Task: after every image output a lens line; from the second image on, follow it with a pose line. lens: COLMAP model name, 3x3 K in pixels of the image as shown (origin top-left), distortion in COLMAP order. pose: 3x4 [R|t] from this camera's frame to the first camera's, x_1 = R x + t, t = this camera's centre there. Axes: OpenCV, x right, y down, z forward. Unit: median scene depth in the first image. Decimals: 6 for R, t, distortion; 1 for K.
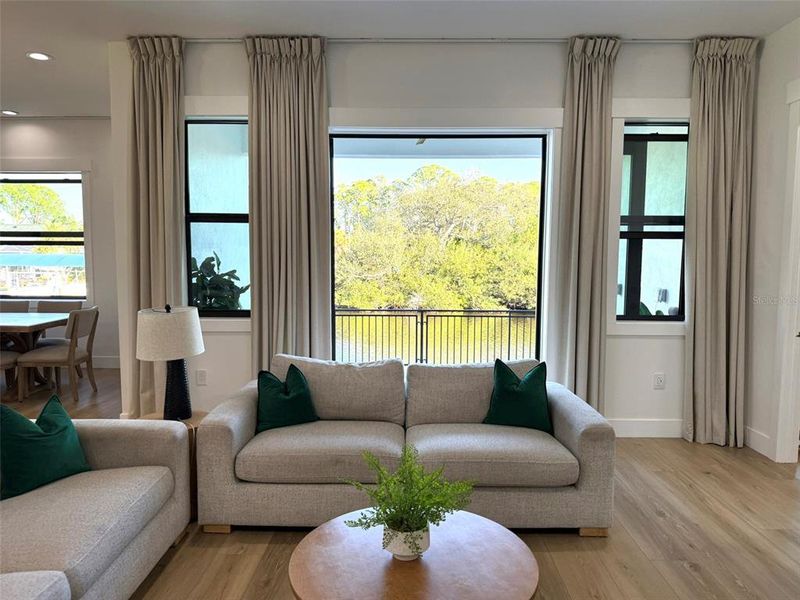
lens RADIAL K [[560.5, 0, 401.5], [0, 560.5, 302.3], [0, 0, 1]] dist [0.079451, -0.098447]
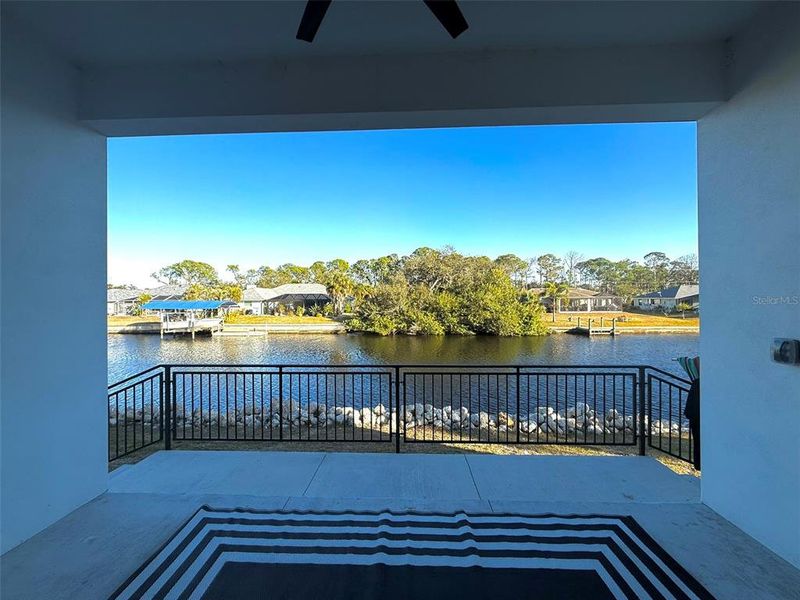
lens RADIAL K [[317.0, 0, 399.4], [0, 317.0, 298.2], [0, 0, 1]] dist [0.003242, 0.000055]
pose [[0.999499, -0.012455, -0.029098, 0.009861], [0.009842, 0.996048, -0.088273, -0.007049], [0.030082, 0.087943, 0.995671, 0.108168]]
